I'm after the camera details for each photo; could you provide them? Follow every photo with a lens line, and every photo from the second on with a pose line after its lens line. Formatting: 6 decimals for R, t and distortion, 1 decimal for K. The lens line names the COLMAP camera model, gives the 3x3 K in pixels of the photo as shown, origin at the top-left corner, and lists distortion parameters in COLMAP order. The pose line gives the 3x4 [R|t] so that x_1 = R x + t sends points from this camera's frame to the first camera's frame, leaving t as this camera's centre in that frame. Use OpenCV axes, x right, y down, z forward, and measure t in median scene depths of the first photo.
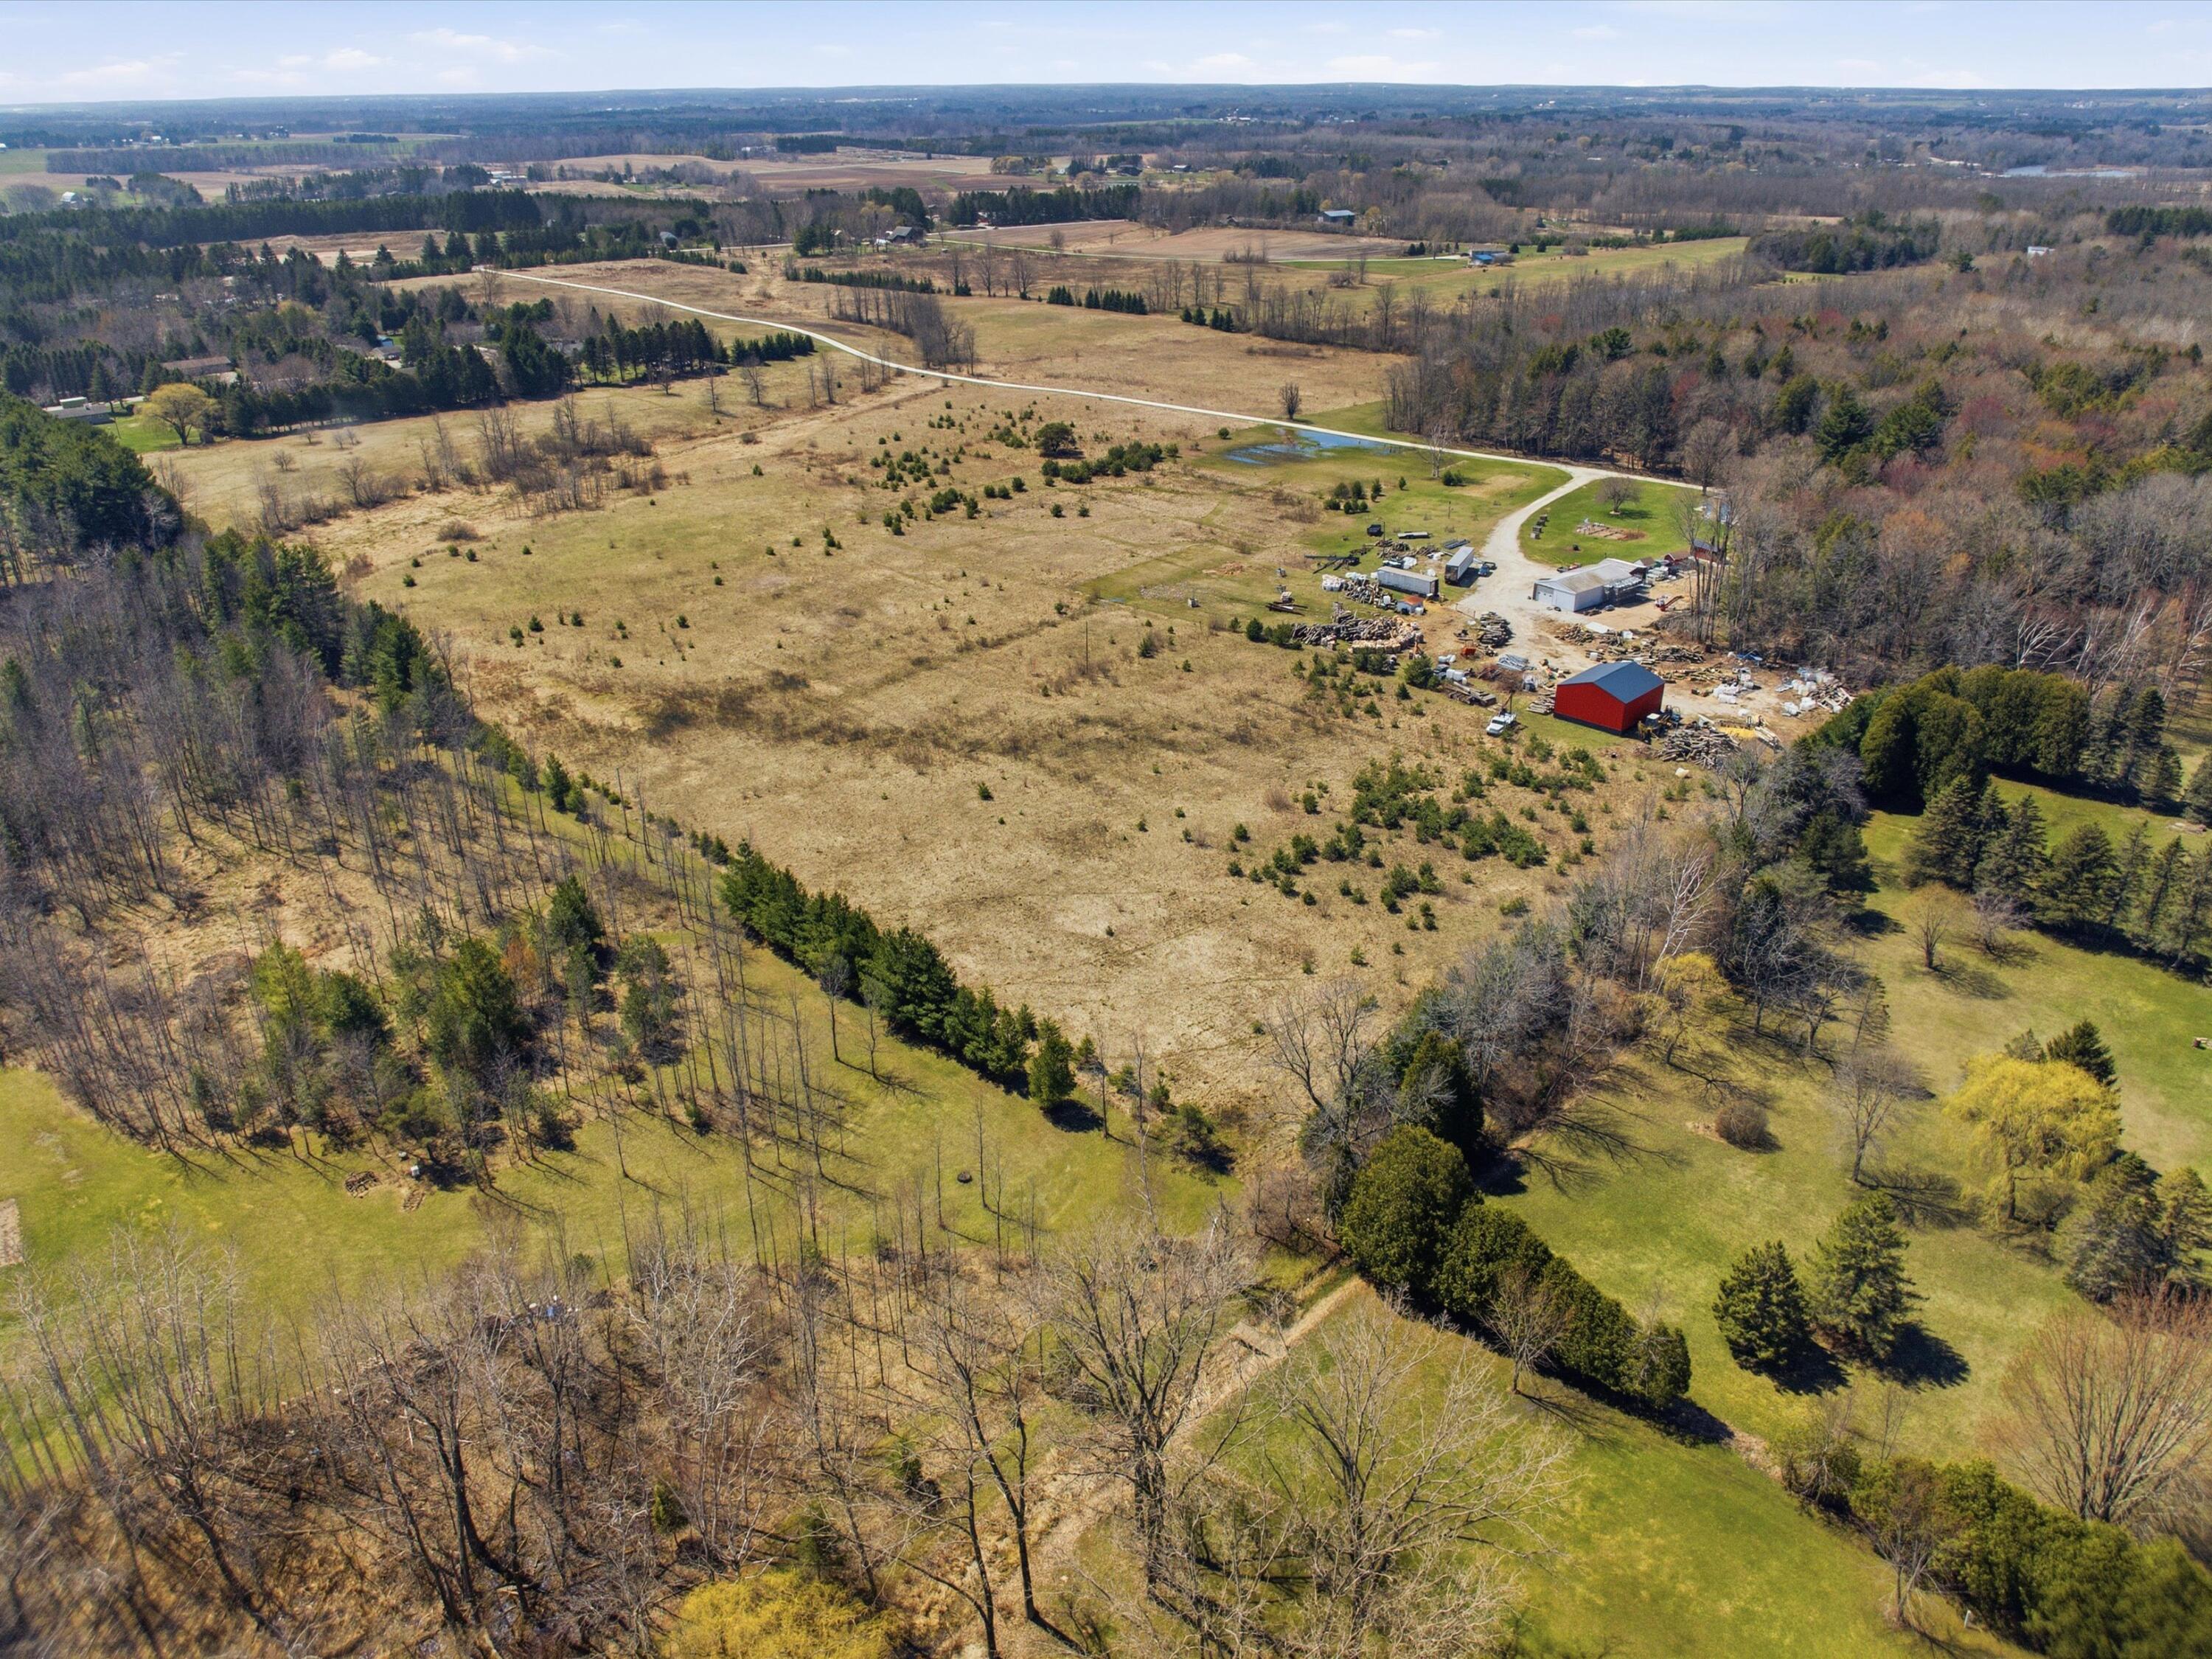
lens RADIAL K [[1561.1, 0, 1110.9], [0, 1561.1, 784.8], [0, 0, 1]] dist [-0.035493, 0.000046]
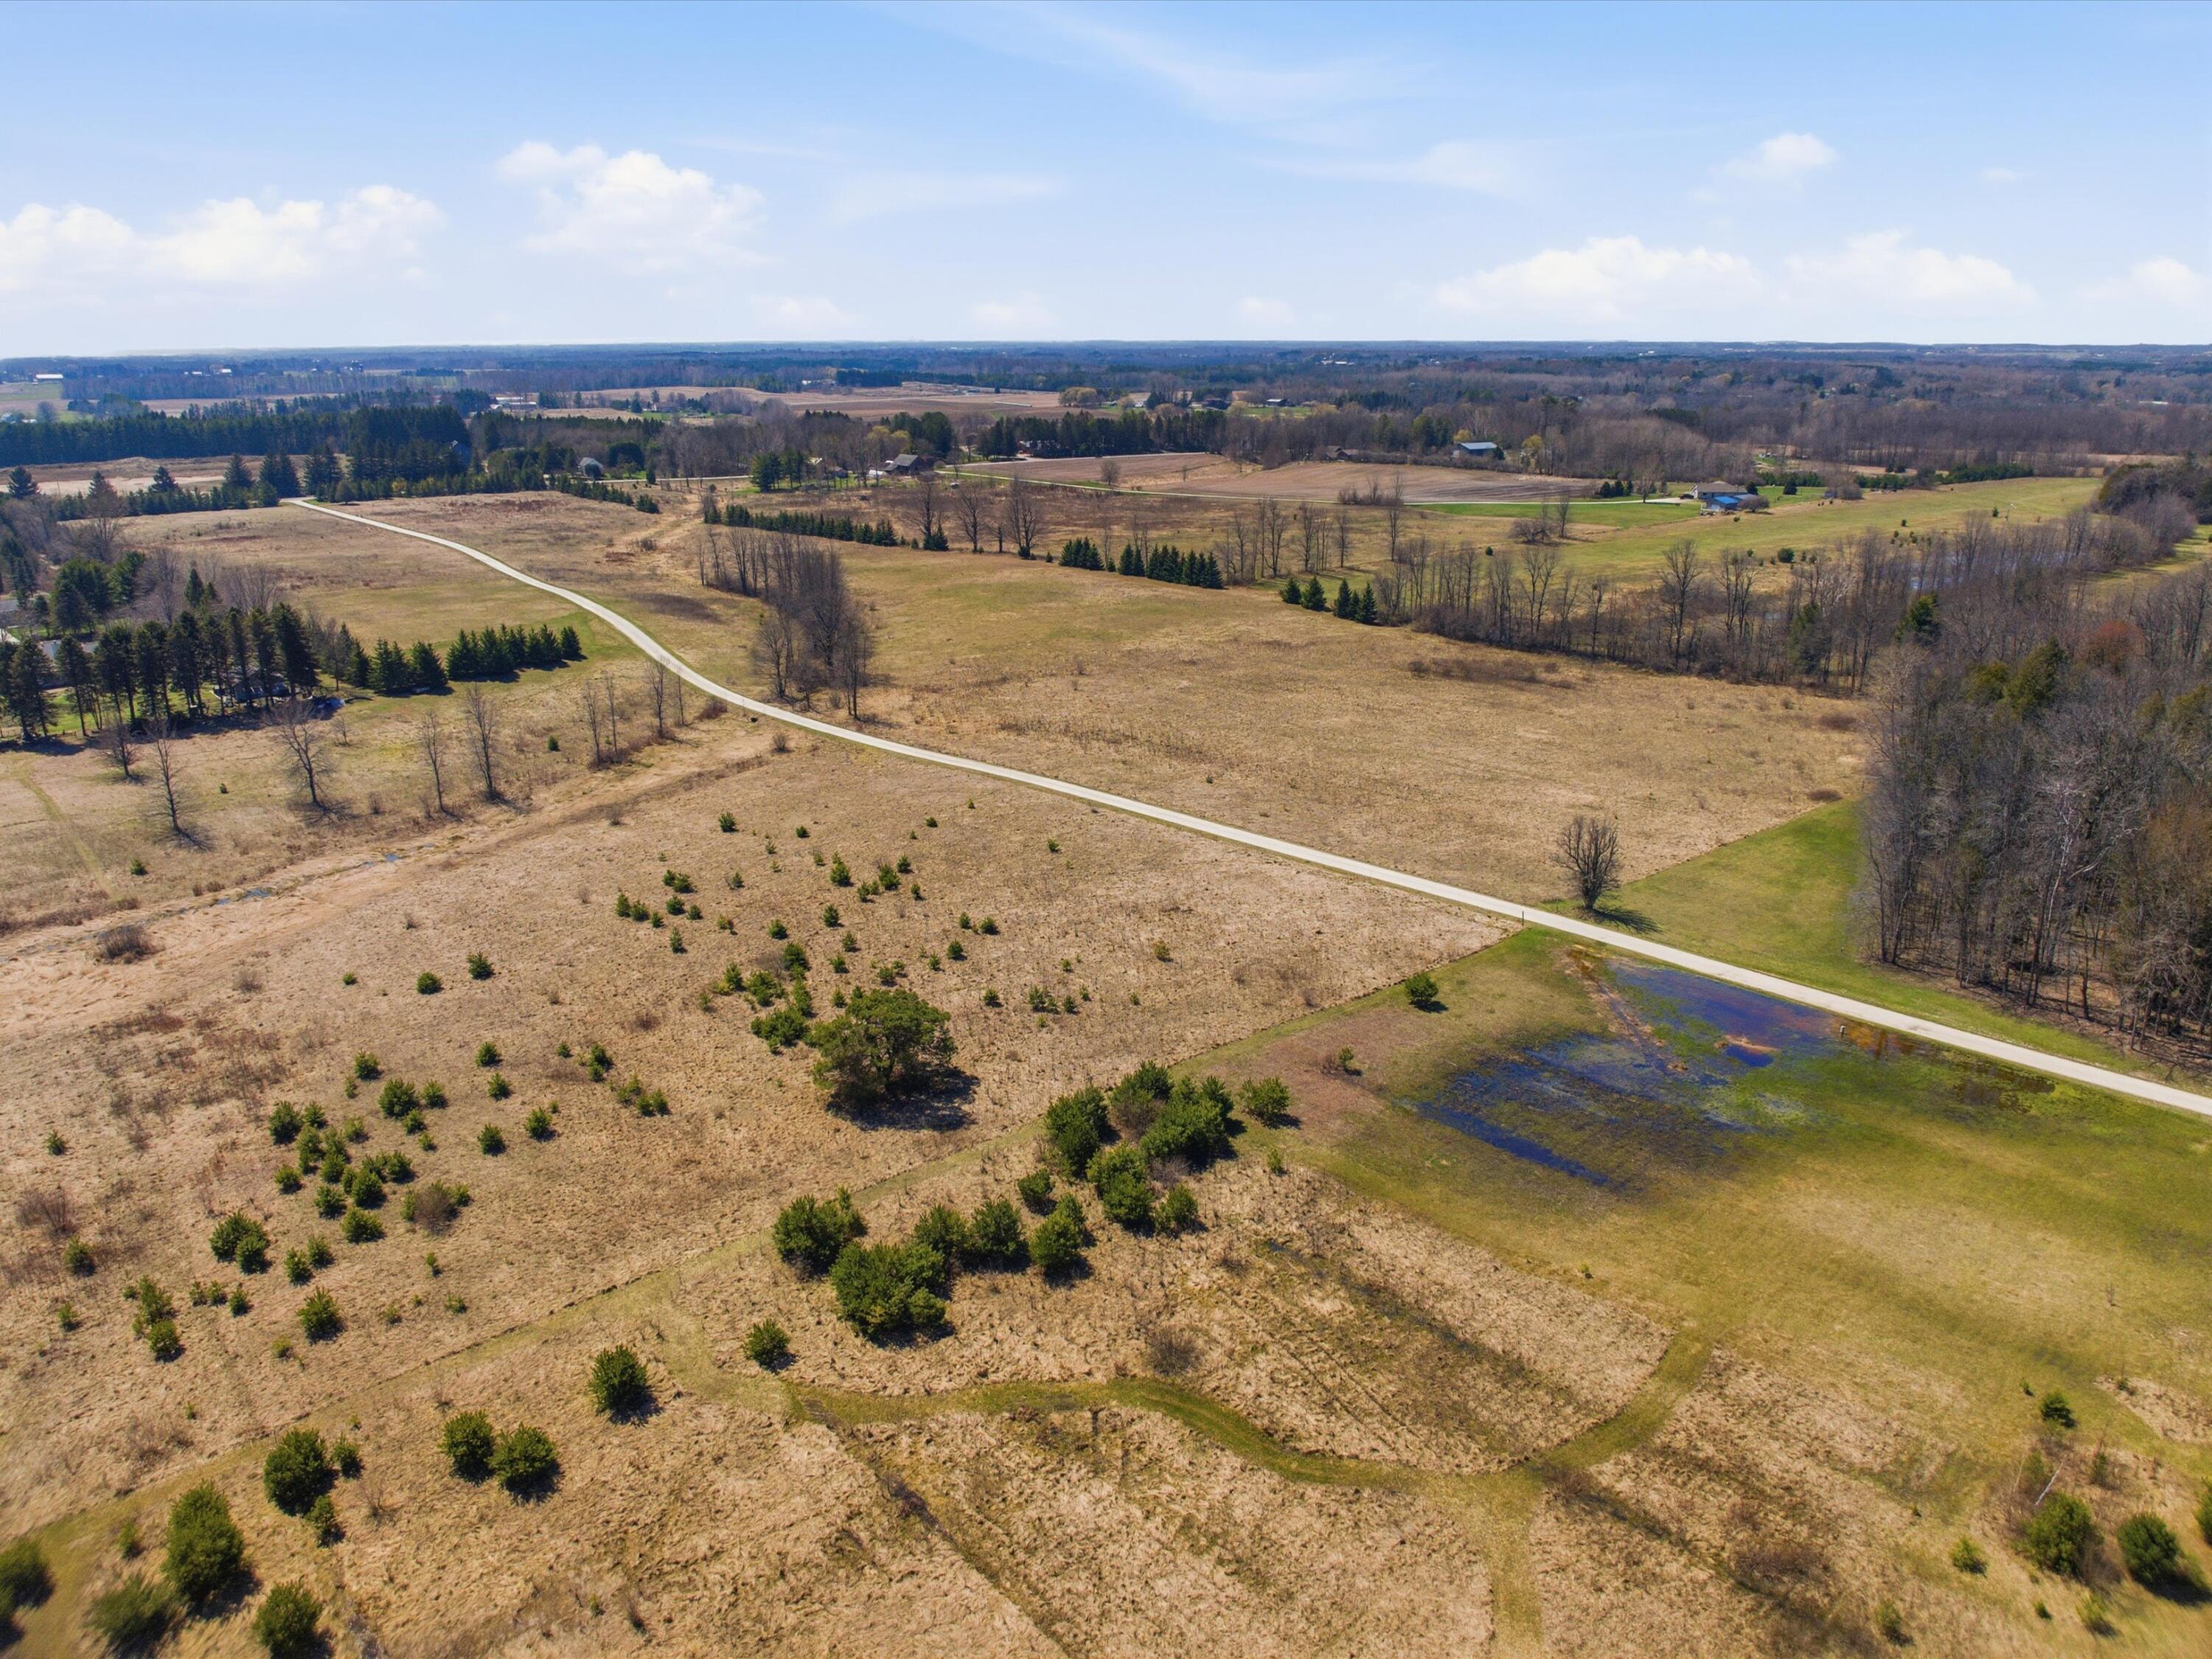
lens RADIAL K [[1561.1, 0, 1110.9], [0, 1561.1, 784.8], [0, 0, 1]] dist [-0.035493, 0.000046]
pose [[0.998257, 0.019543, -0.055680, 0.010745], [-0.027494, 0.988930, -0.145814, -0.100095], [0.052214, 0.147091, 0.987744, 0.302148]]
